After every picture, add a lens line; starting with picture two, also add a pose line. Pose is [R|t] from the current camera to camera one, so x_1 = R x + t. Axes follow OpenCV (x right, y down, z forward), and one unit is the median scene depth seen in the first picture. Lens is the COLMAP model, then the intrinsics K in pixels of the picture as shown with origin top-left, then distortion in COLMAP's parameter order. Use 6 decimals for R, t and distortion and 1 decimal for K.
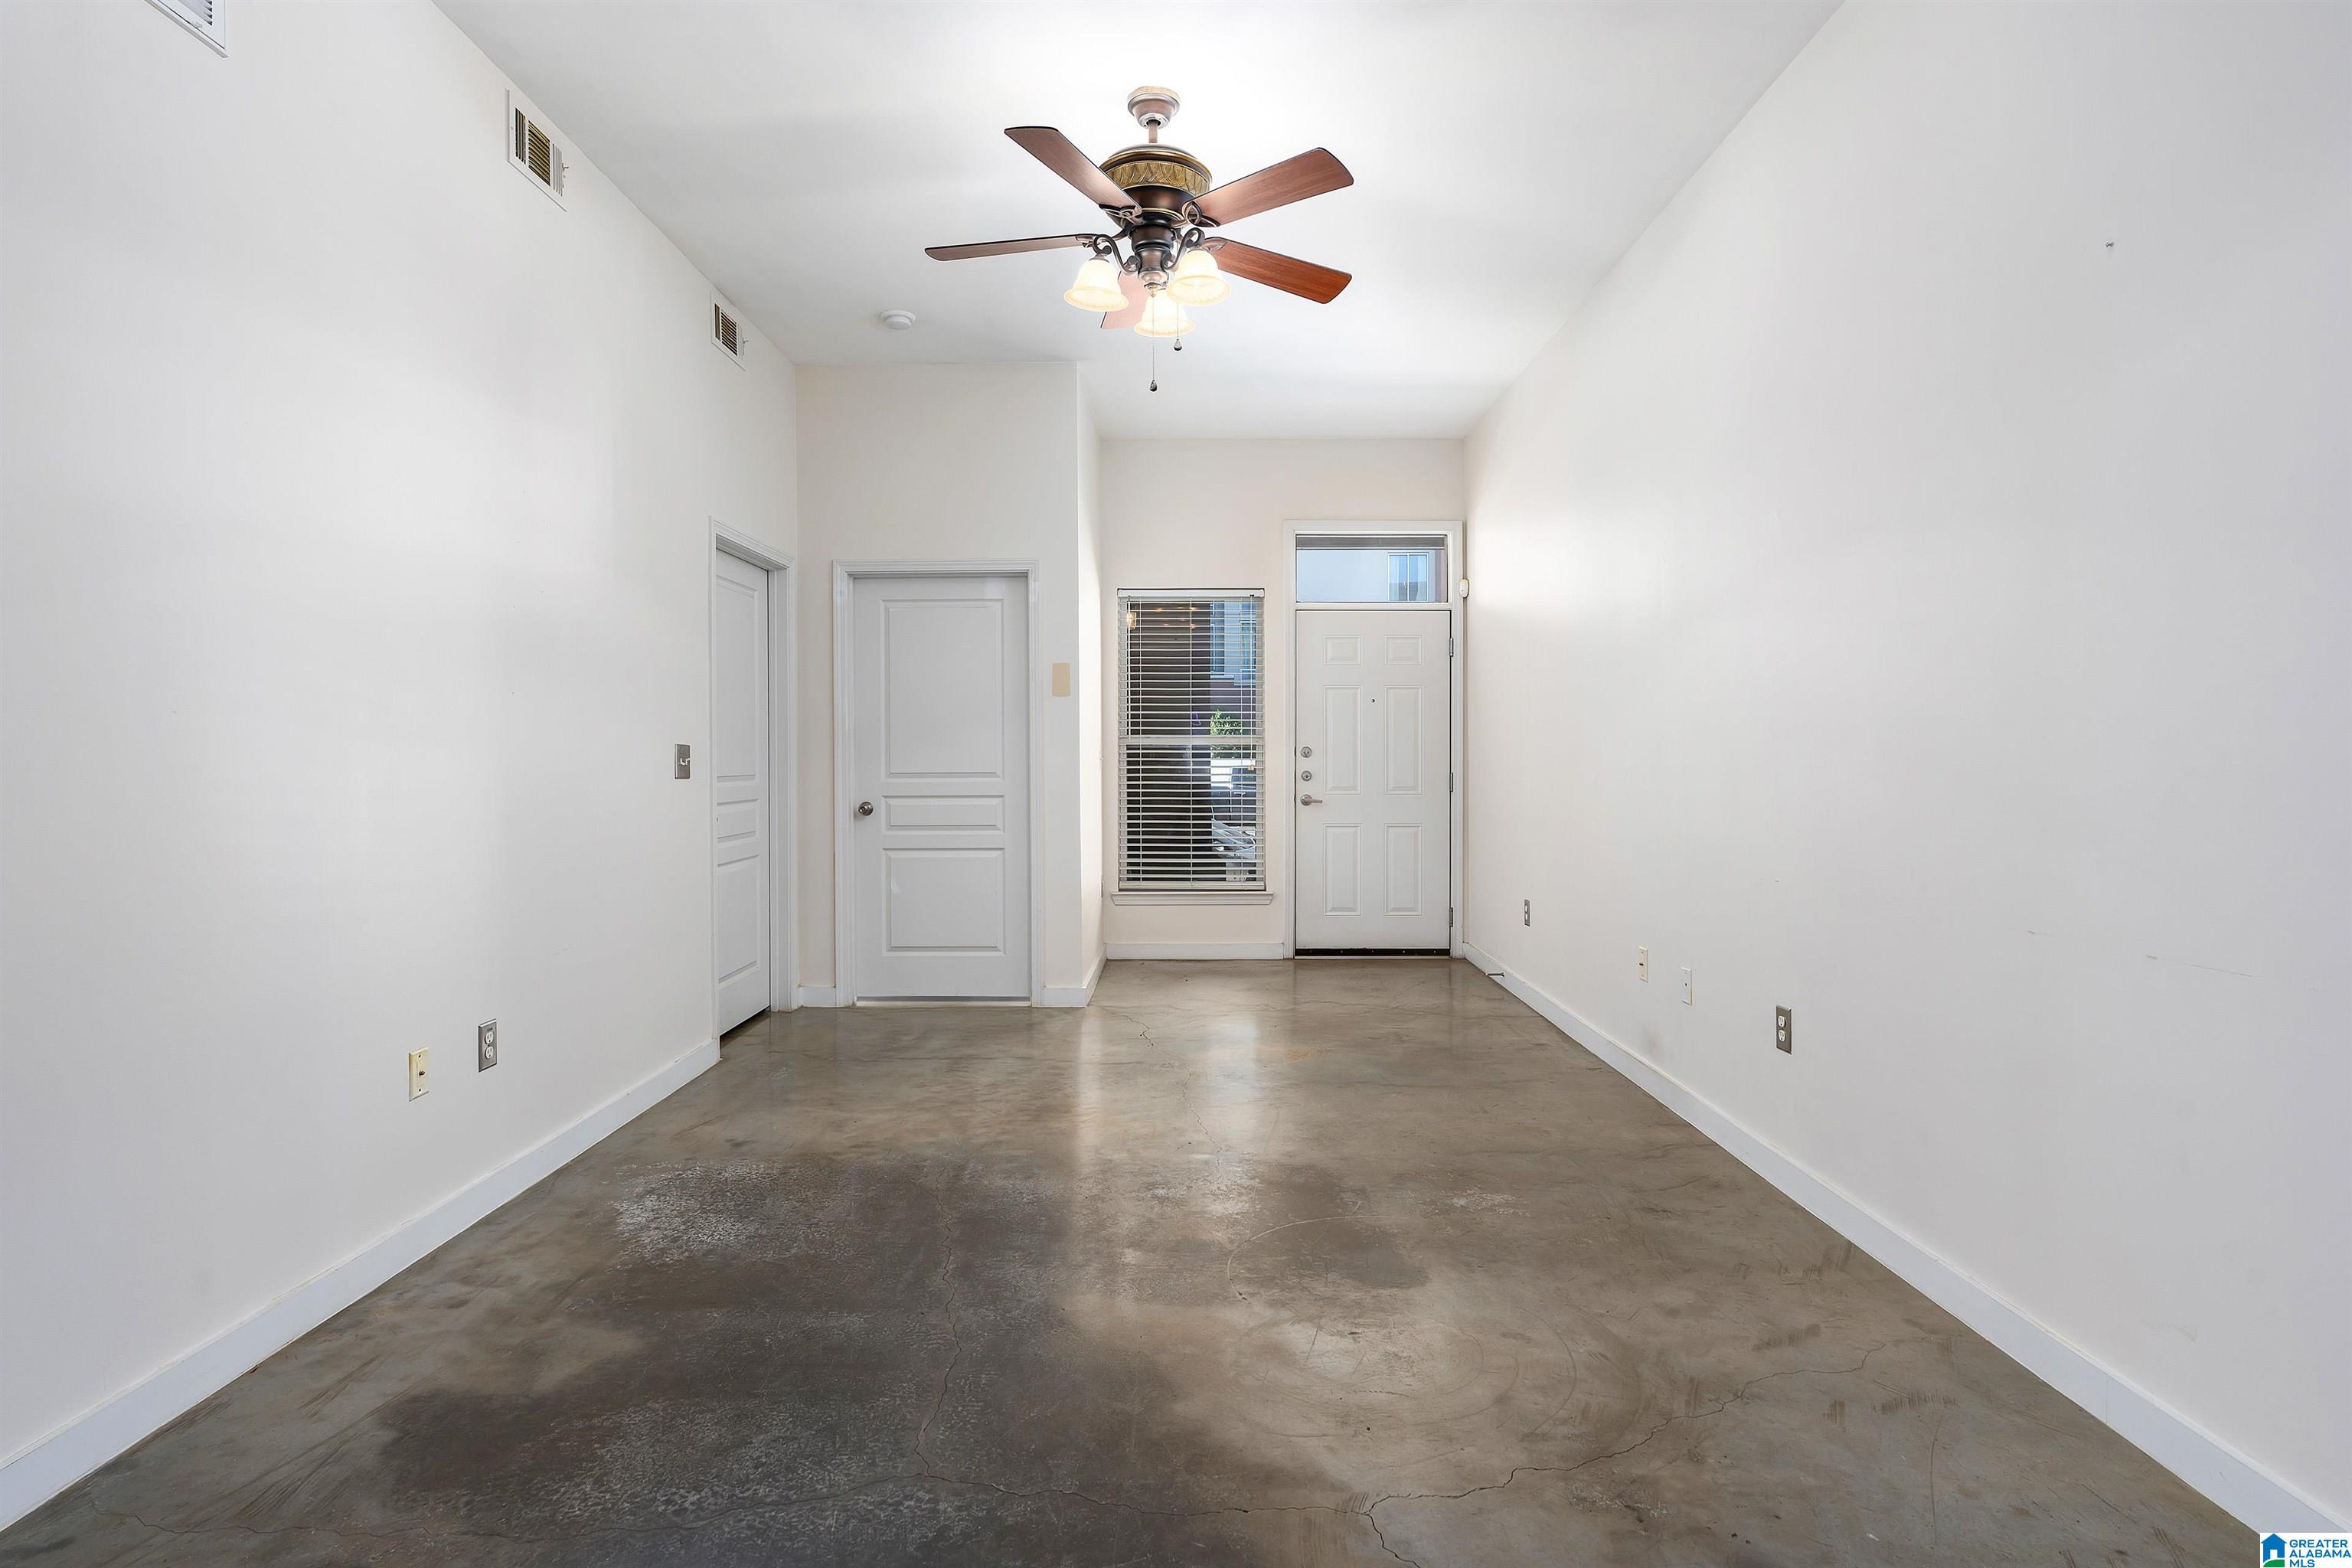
lens RADIAL K [[1189.7, 0, 1174.3], [0, 1189.7, 762.4], [0, 0, 1]] dist [-0.005883, 0.000734]
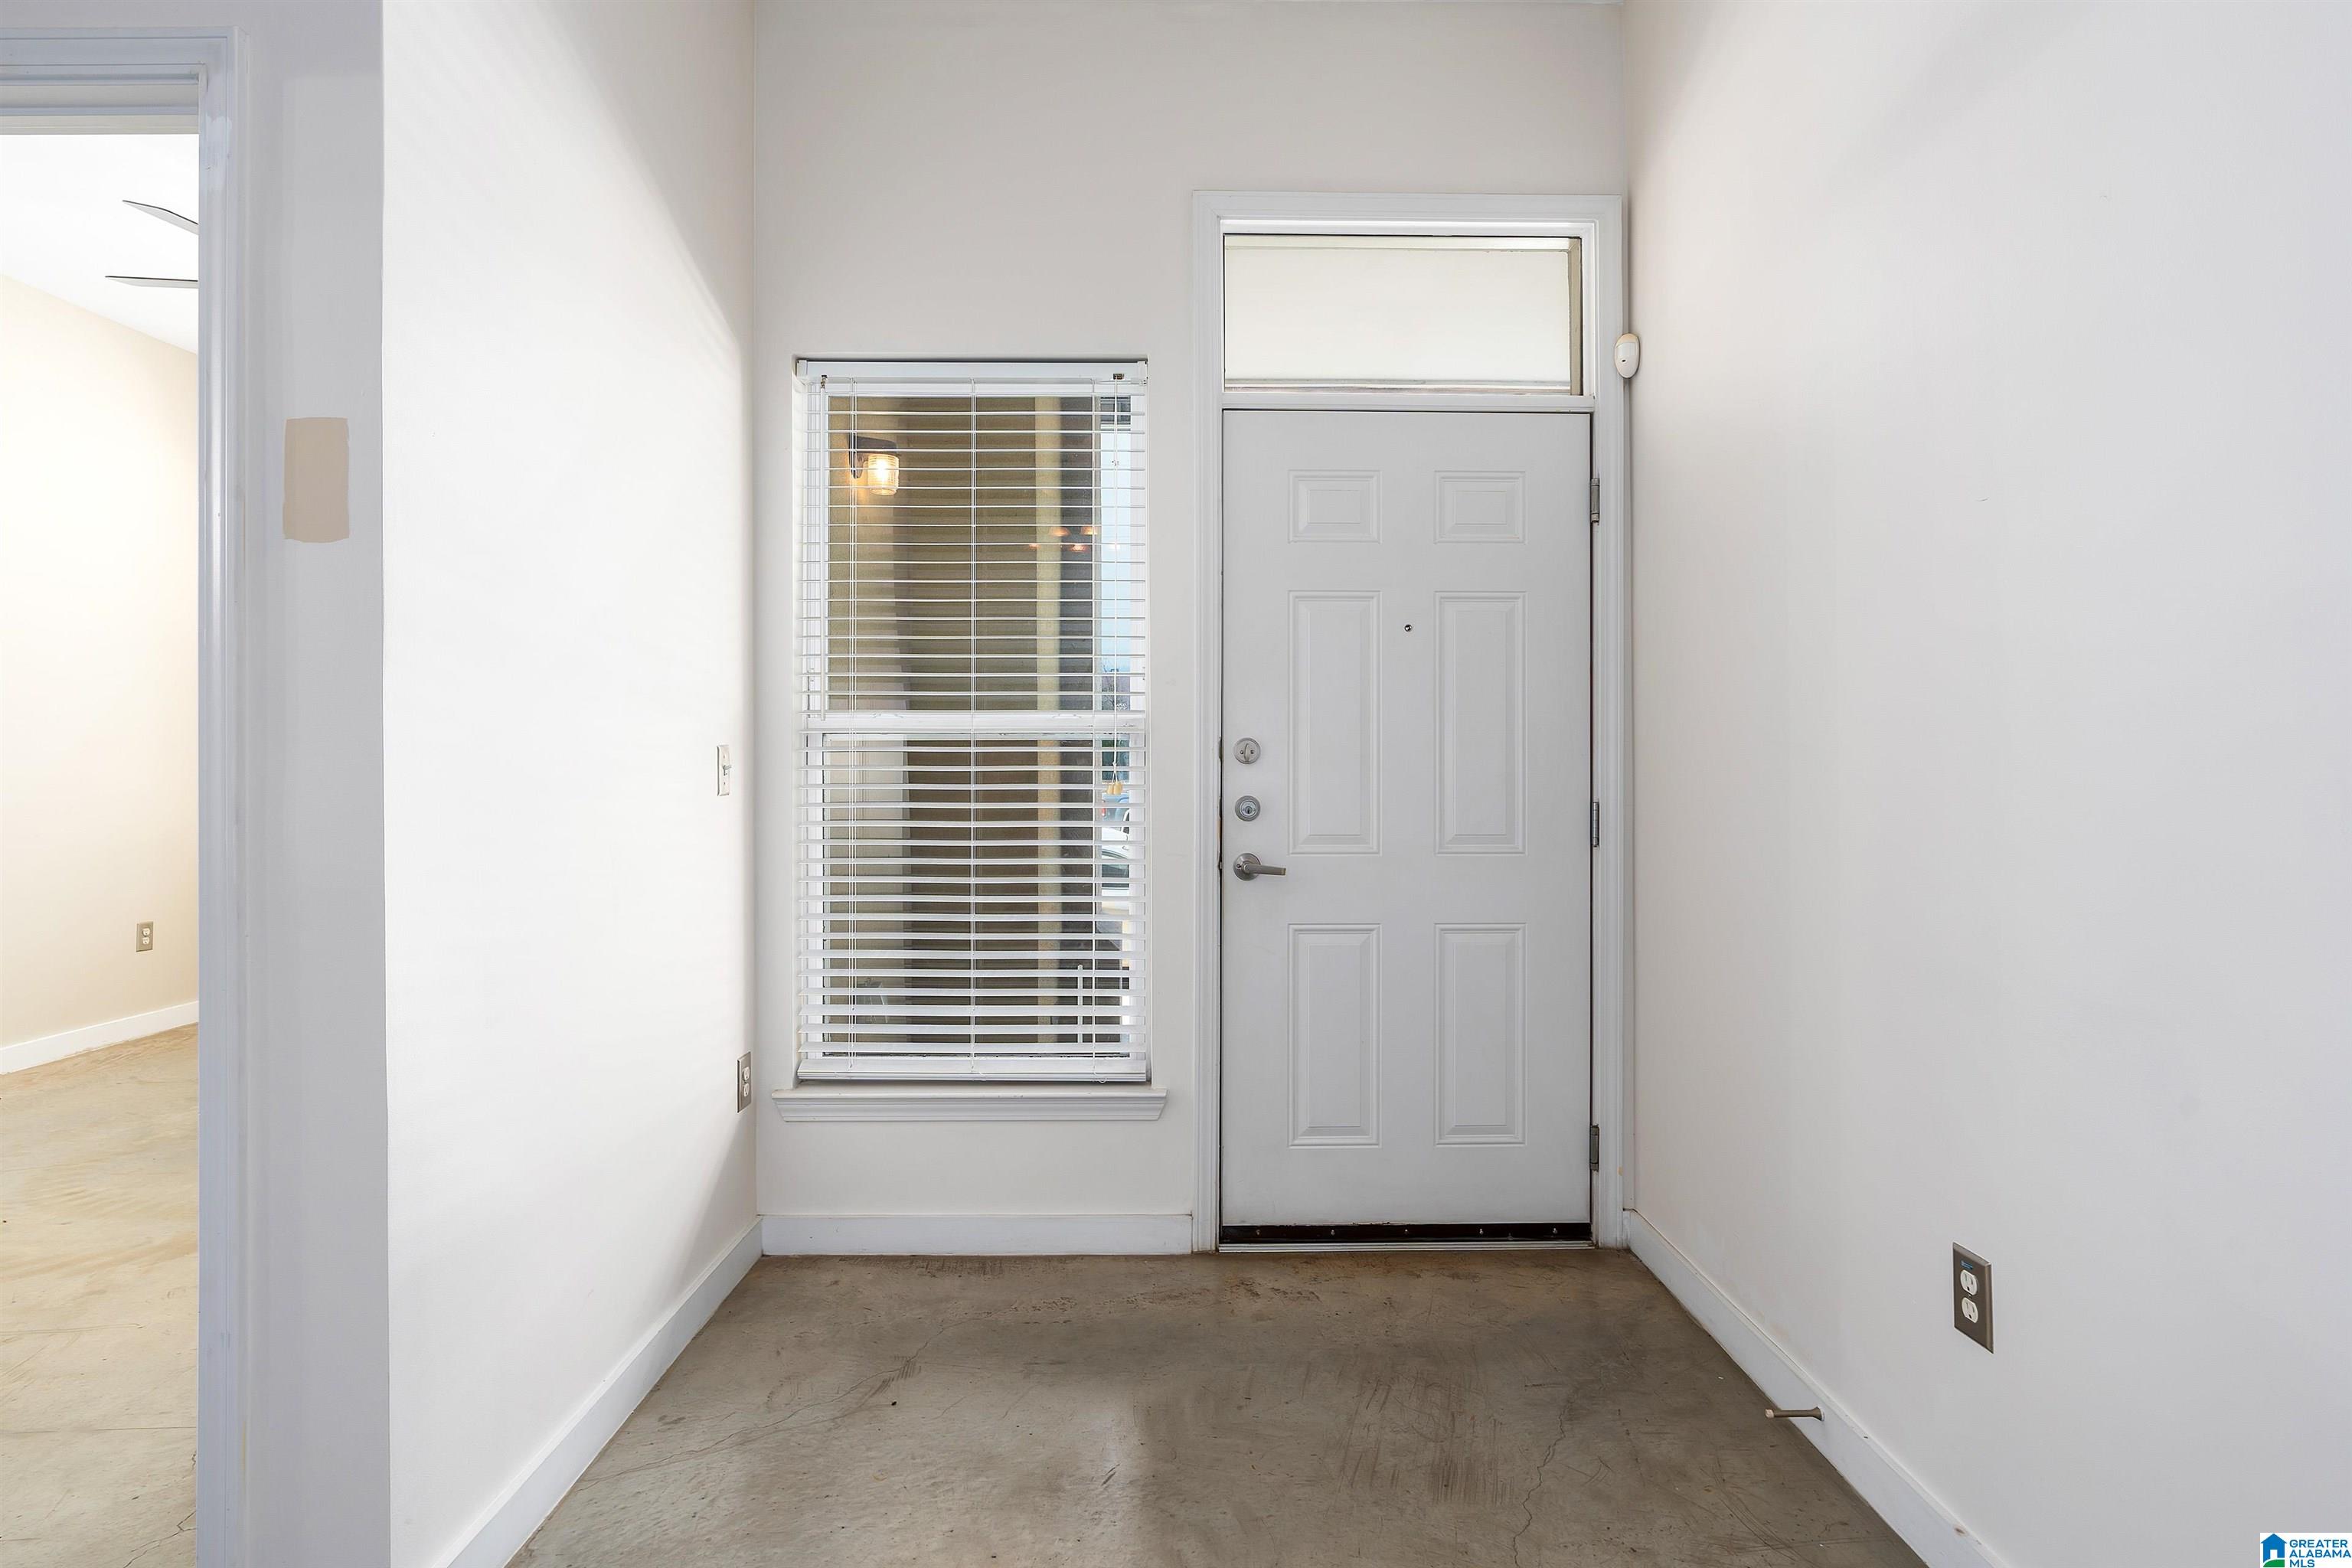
lens RADIAL K [[1163.2, 0, 1176.0], [0, 1163.2, 784.0], [0, 0, 1]] dist [-0.002258, -0.000342]
pose [[0.999898, 0.000402, 0.014303, 0.156871], [-0.000548, 0.999948, 0.010173, -0.002603], [-0.014298, -0.010179, 0.999846, 1.160696]]
